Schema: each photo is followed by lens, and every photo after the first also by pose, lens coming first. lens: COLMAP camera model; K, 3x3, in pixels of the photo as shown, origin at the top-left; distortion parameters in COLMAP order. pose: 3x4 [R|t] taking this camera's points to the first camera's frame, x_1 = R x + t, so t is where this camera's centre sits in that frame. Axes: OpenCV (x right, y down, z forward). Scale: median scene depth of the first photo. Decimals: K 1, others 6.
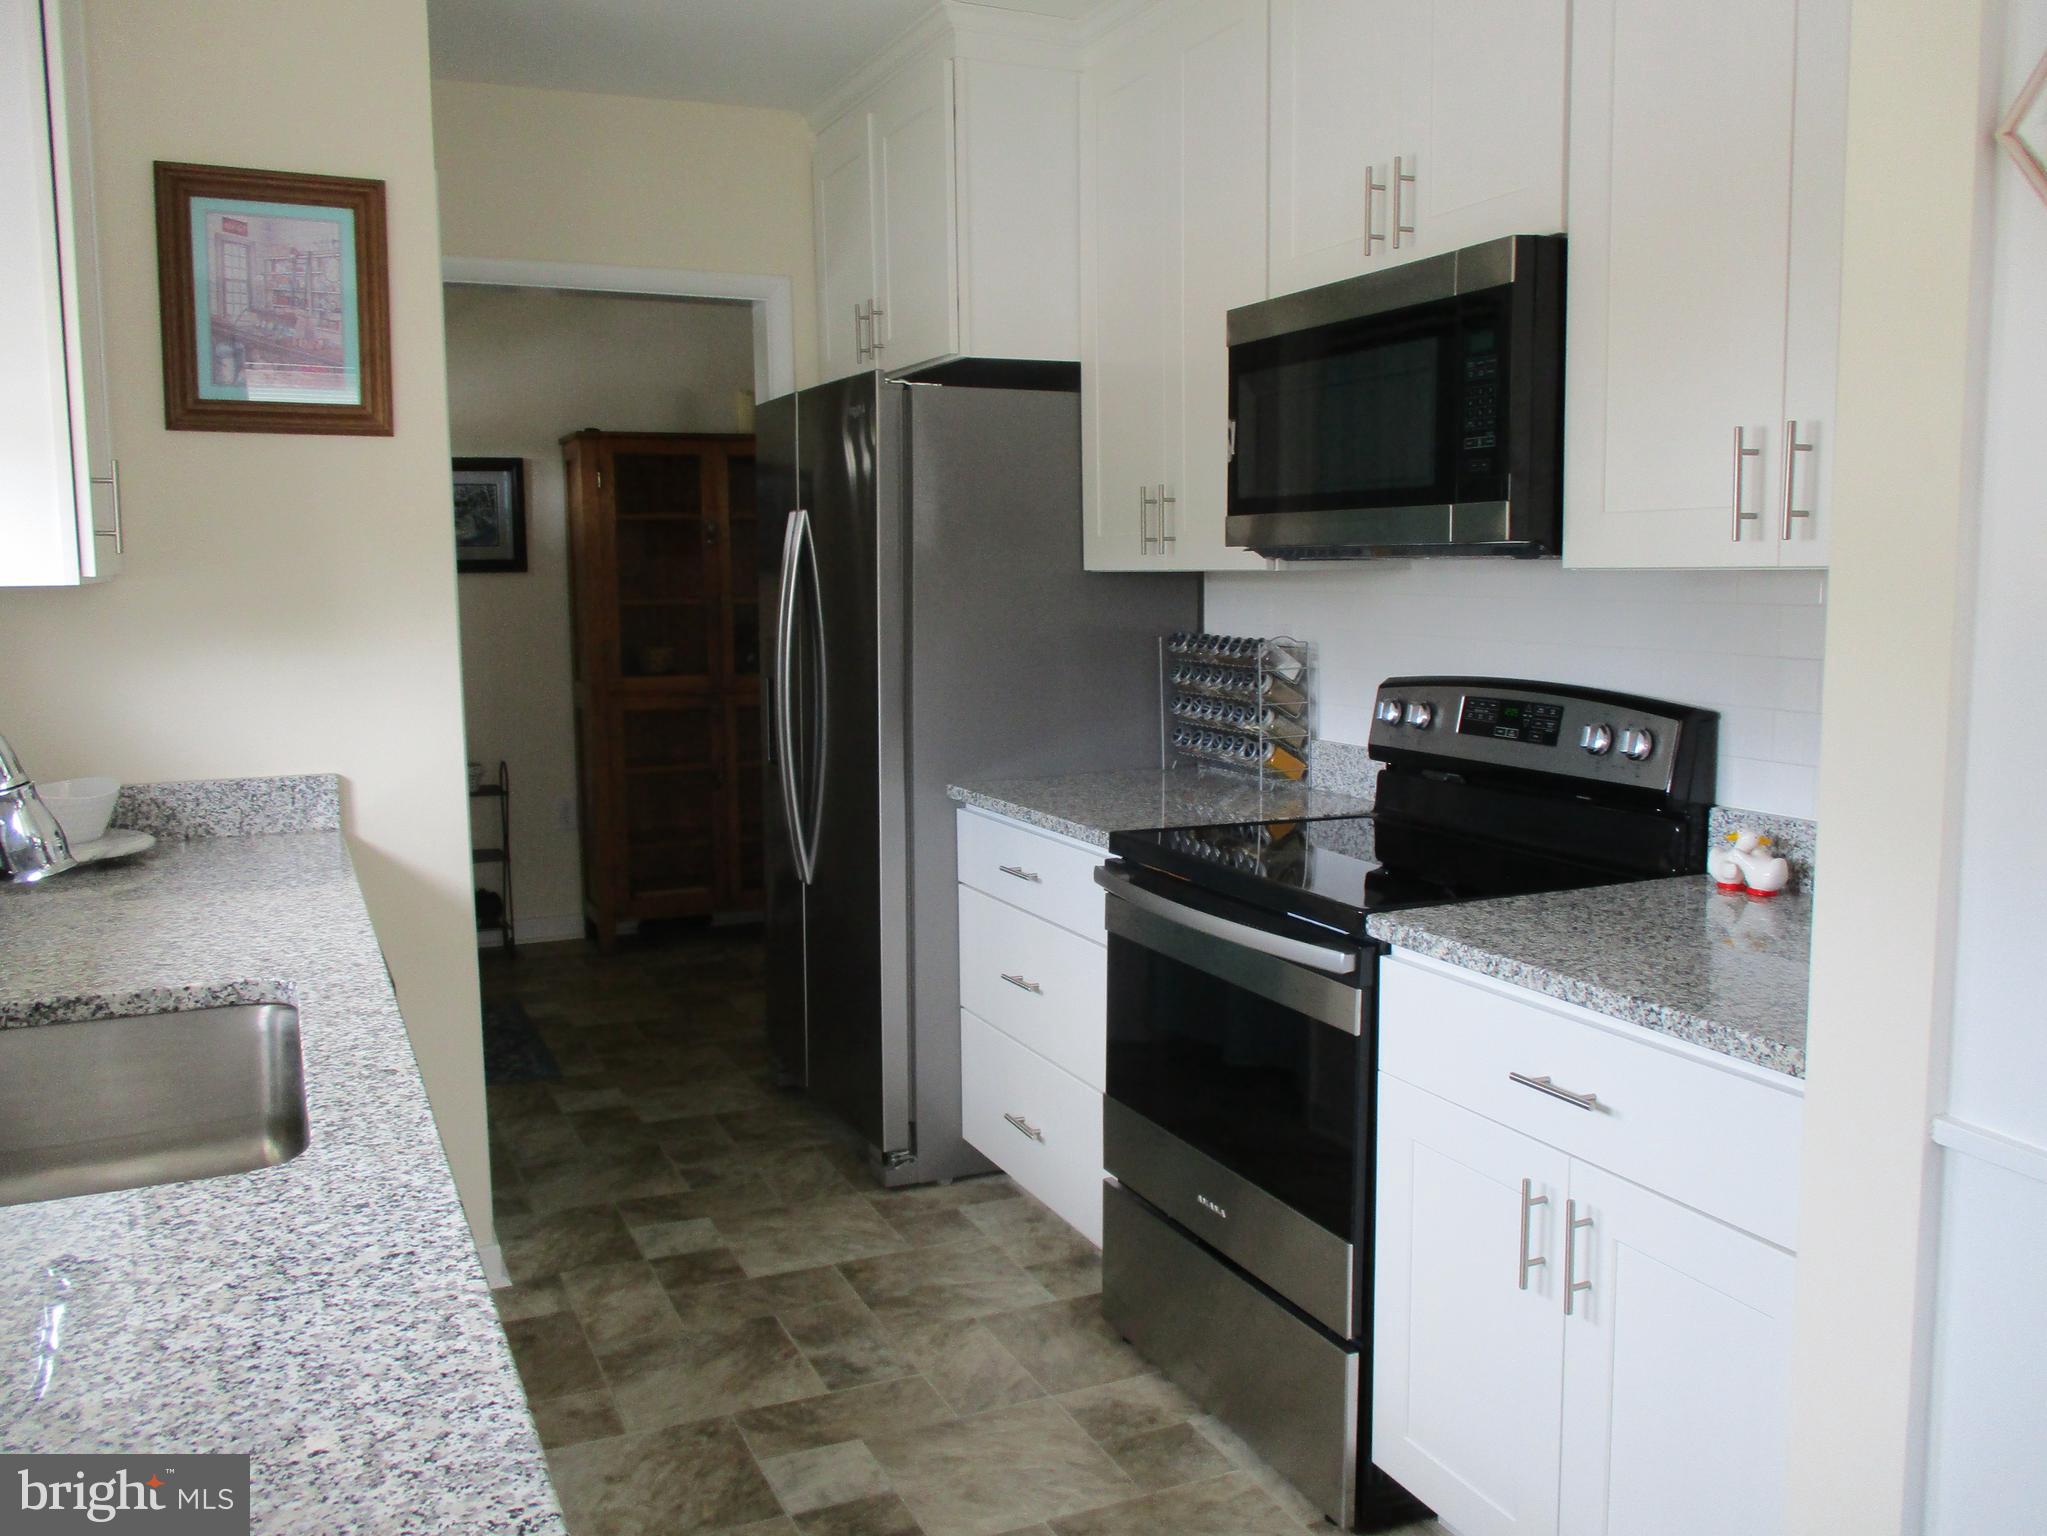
lens RADIAL K [[1715.2, 0, 1023.5], [0, 1715.2, 768.0], [0, 0, 1]] dist [-0.022226, 0.006295]
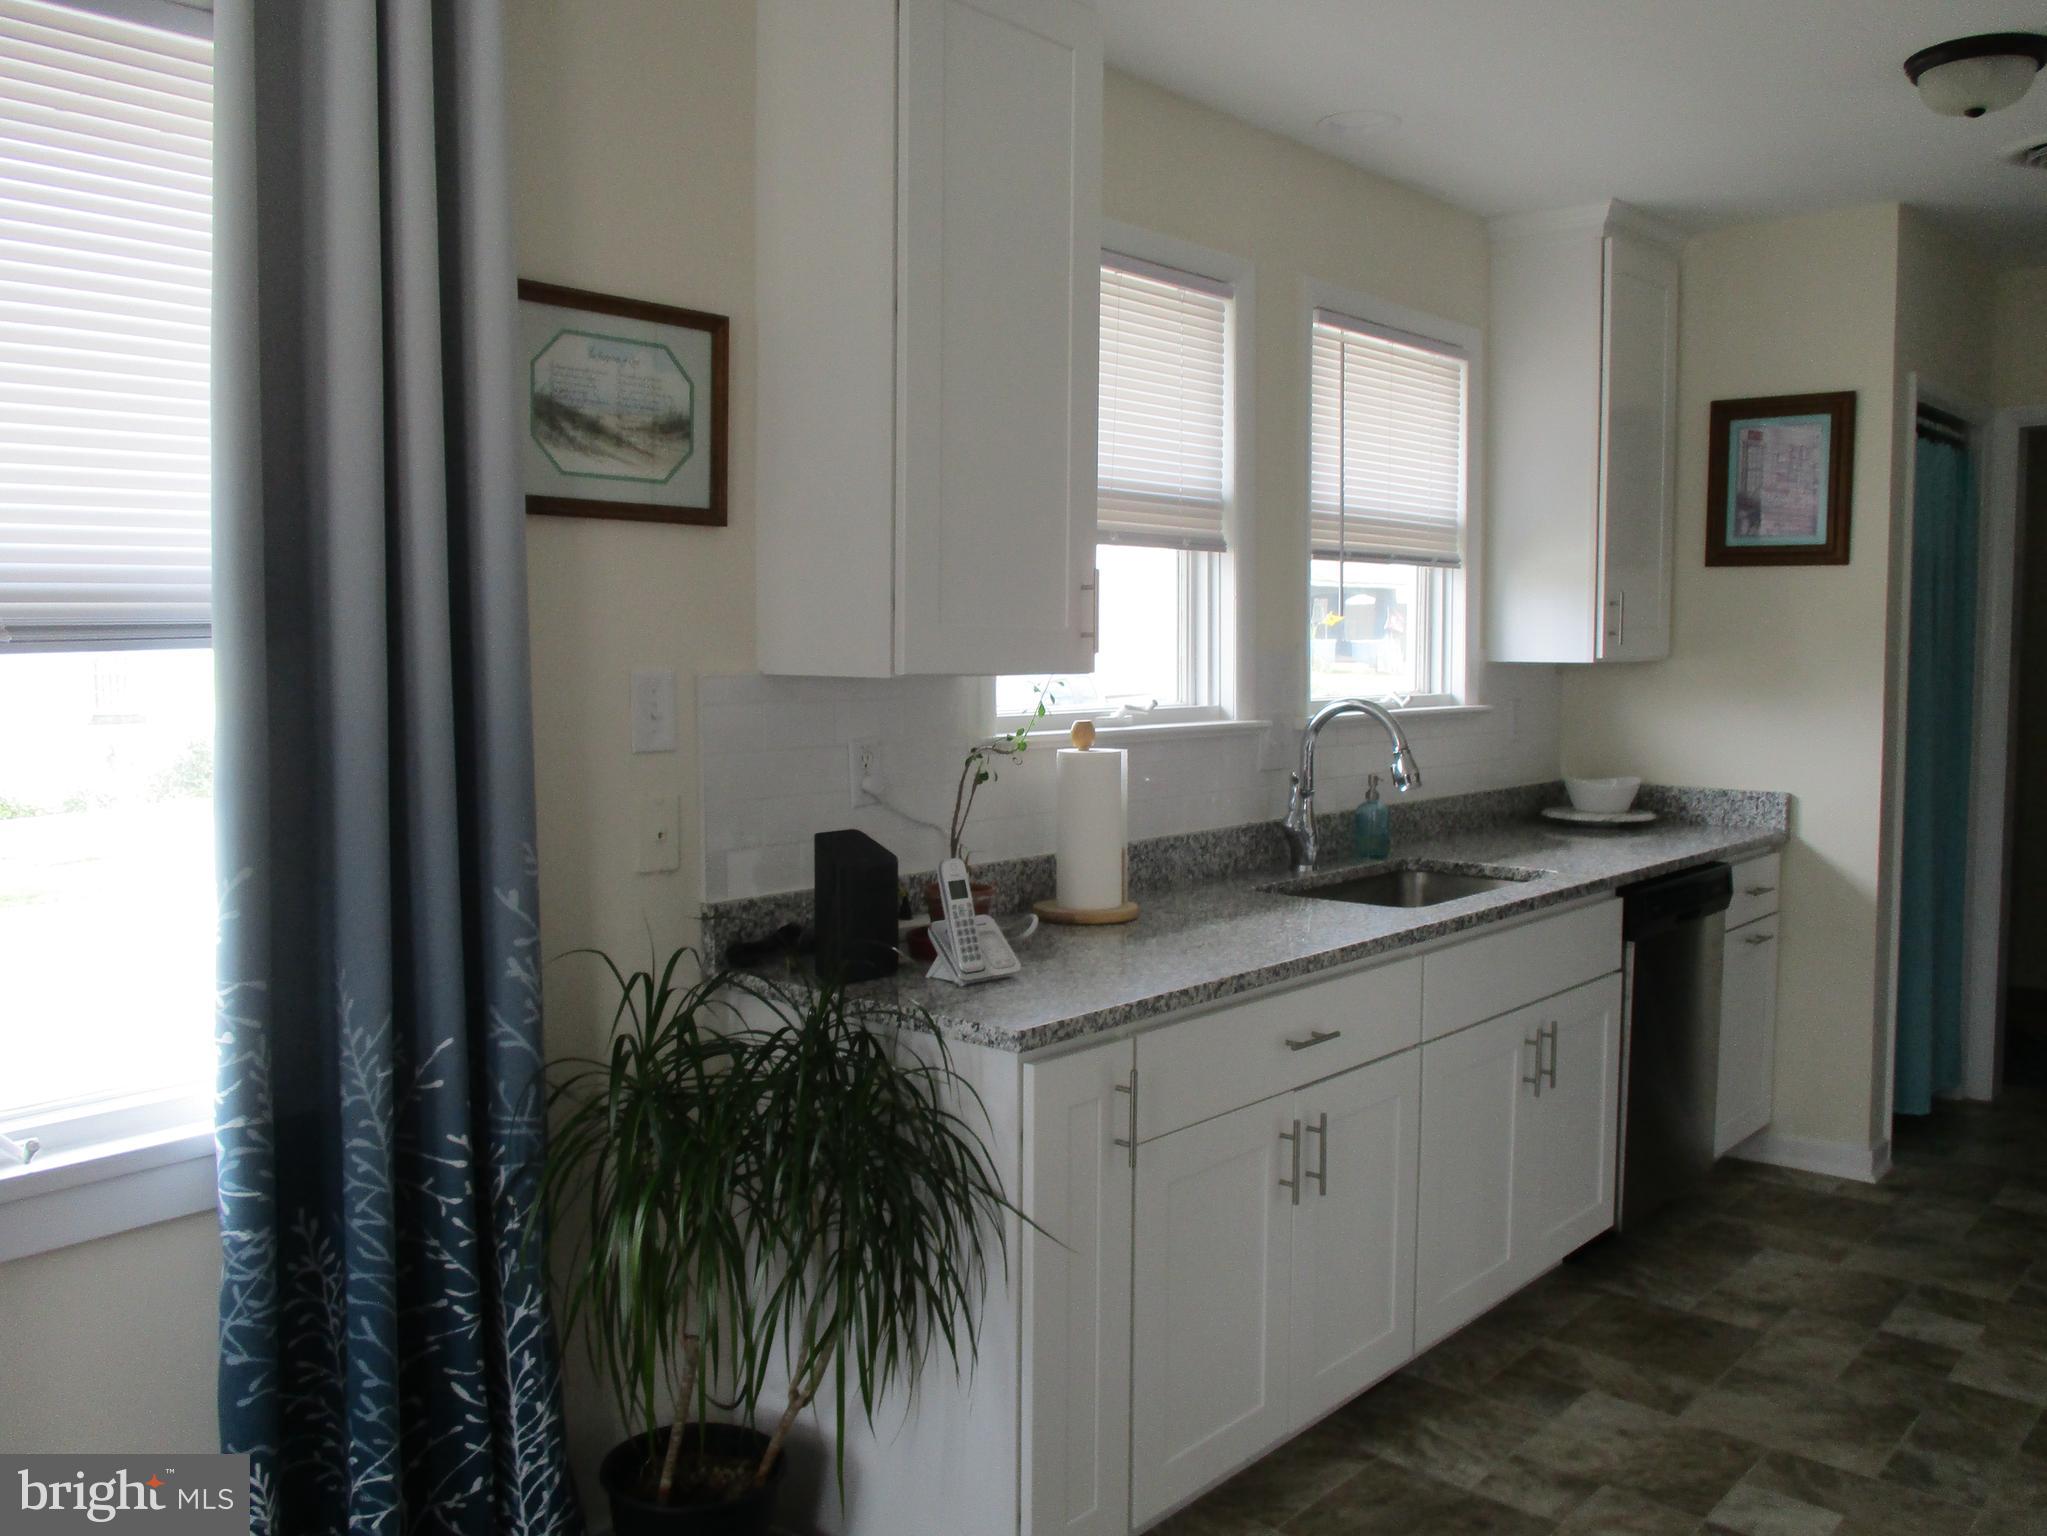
lens RADIAL K [[1715.2, 0, 1023.5], [0, 1715.2, 768.0], [0, 0, 1]] dist [-0.022226, 0.006295]
pose [[0.412078, 0.076483, -0.907933, 0.707649], [-0.113329, 0.993035, 0.032216, 0.009998], [0.904073, 0.089619, 0.417876, -0.232847]]
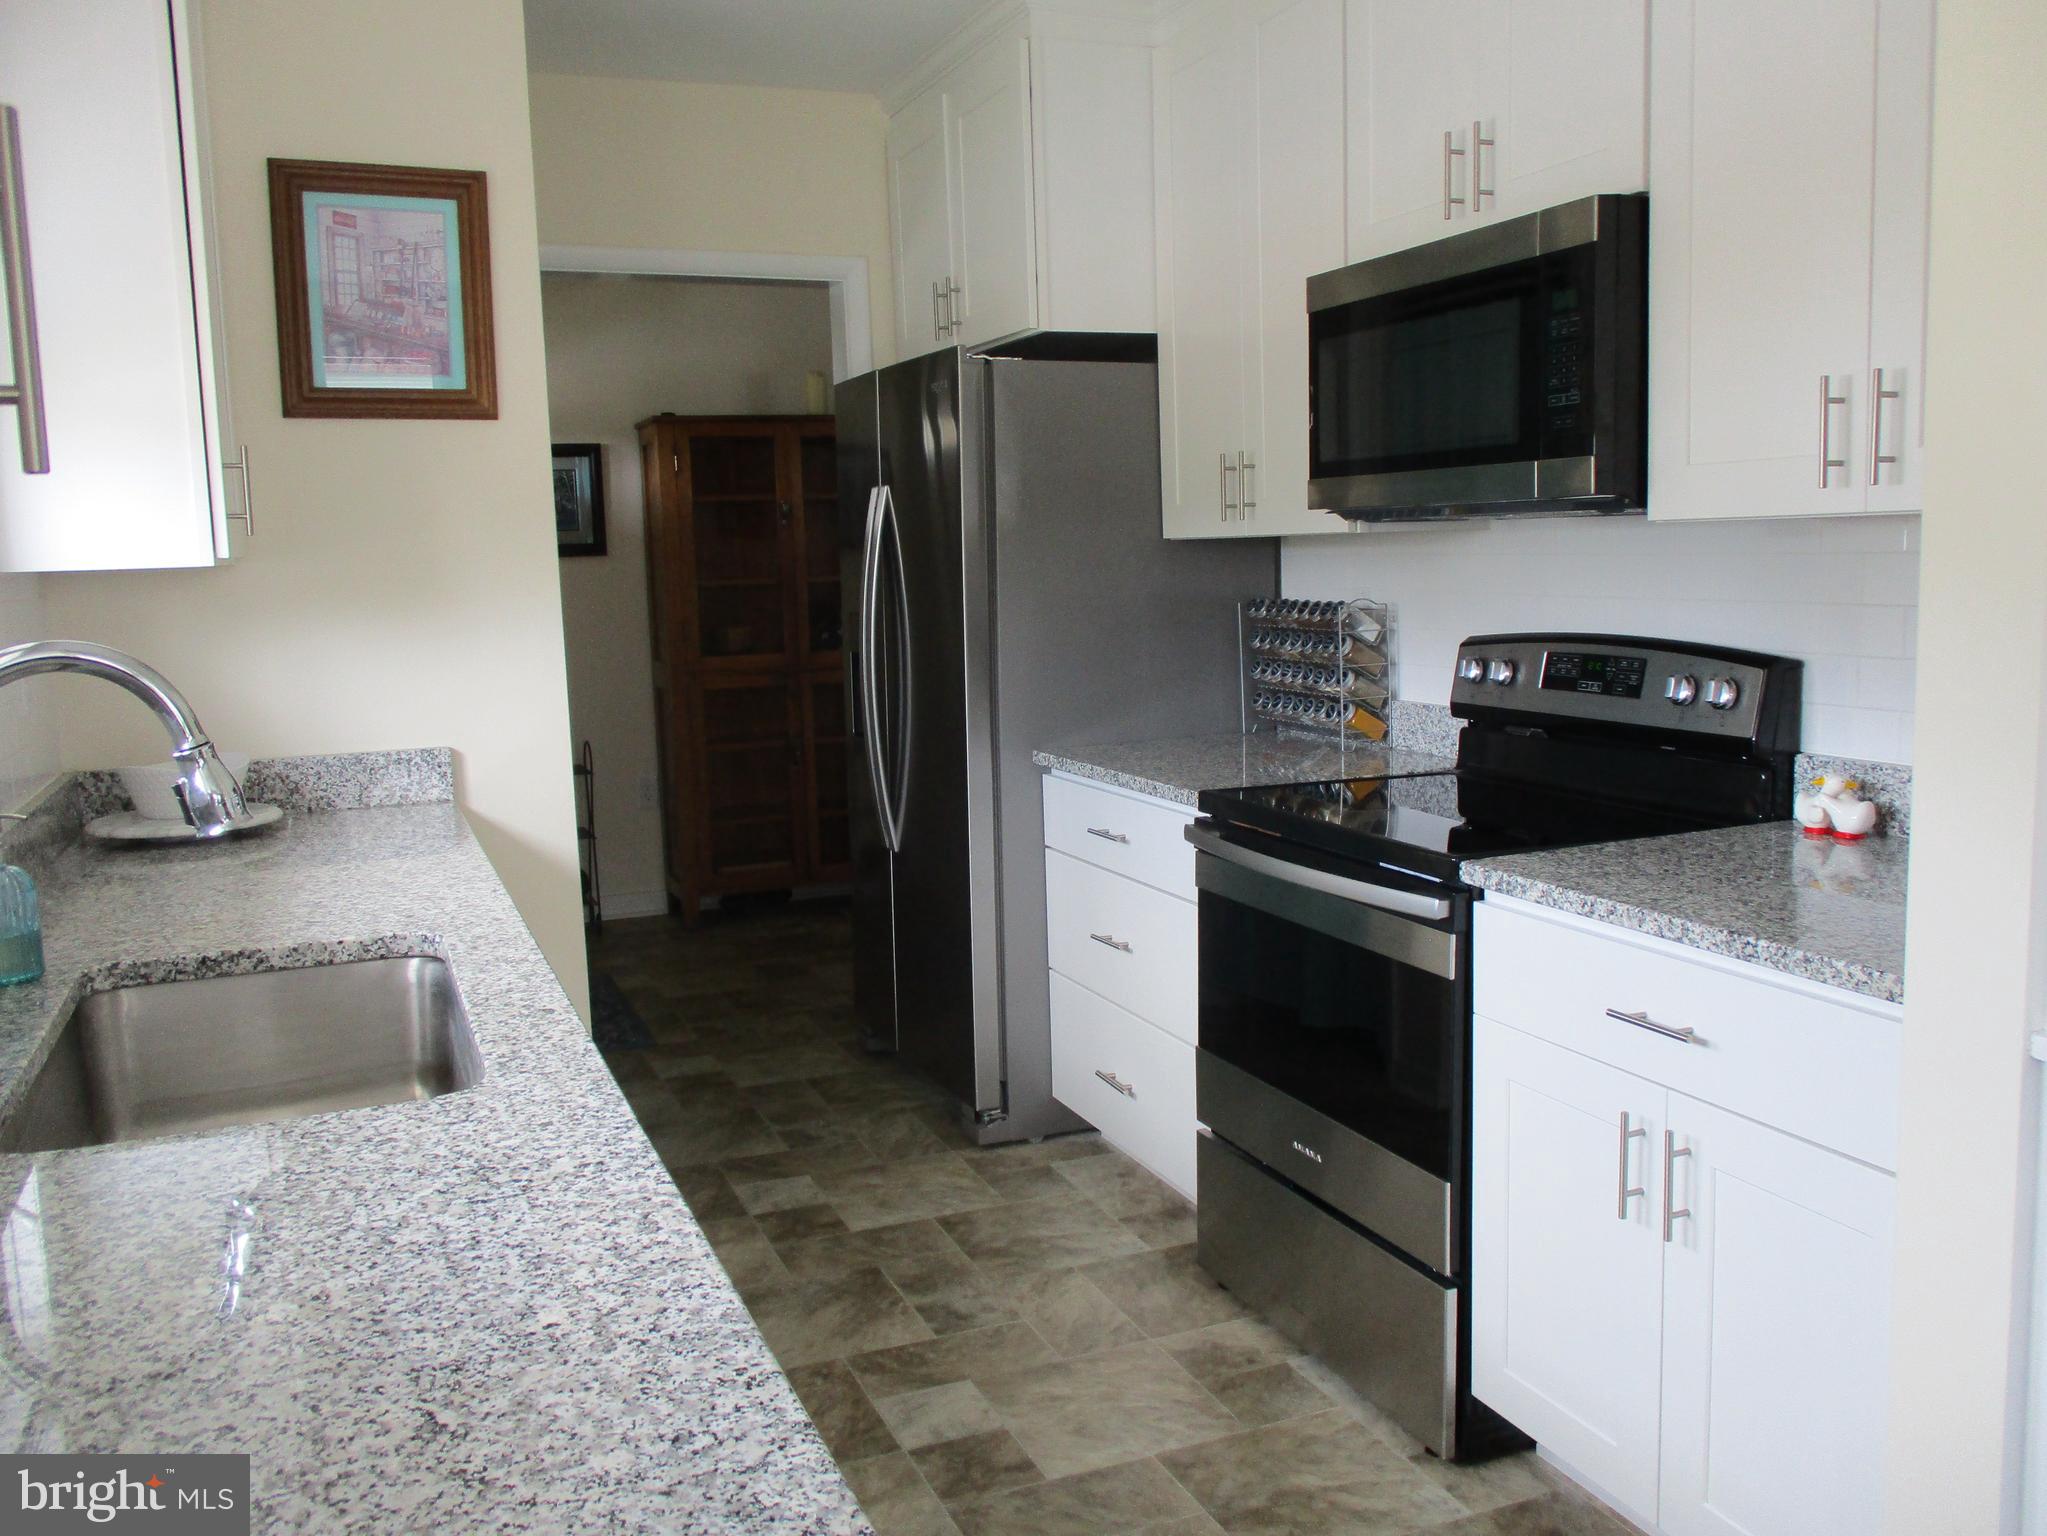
lens RADIAL K [[1715.2, 0, 1023.5], [0, 1715.2, 768.0], [0, 0, 1]] dist [-0.022226, 0.006295]
pose [[0.999353, -0.015977, -0.032230, -0.022163], [0.016315, 0.999814, 0.010257, 0.011853], [0.032060, -0.010776, 0.999428, -0.027404]]
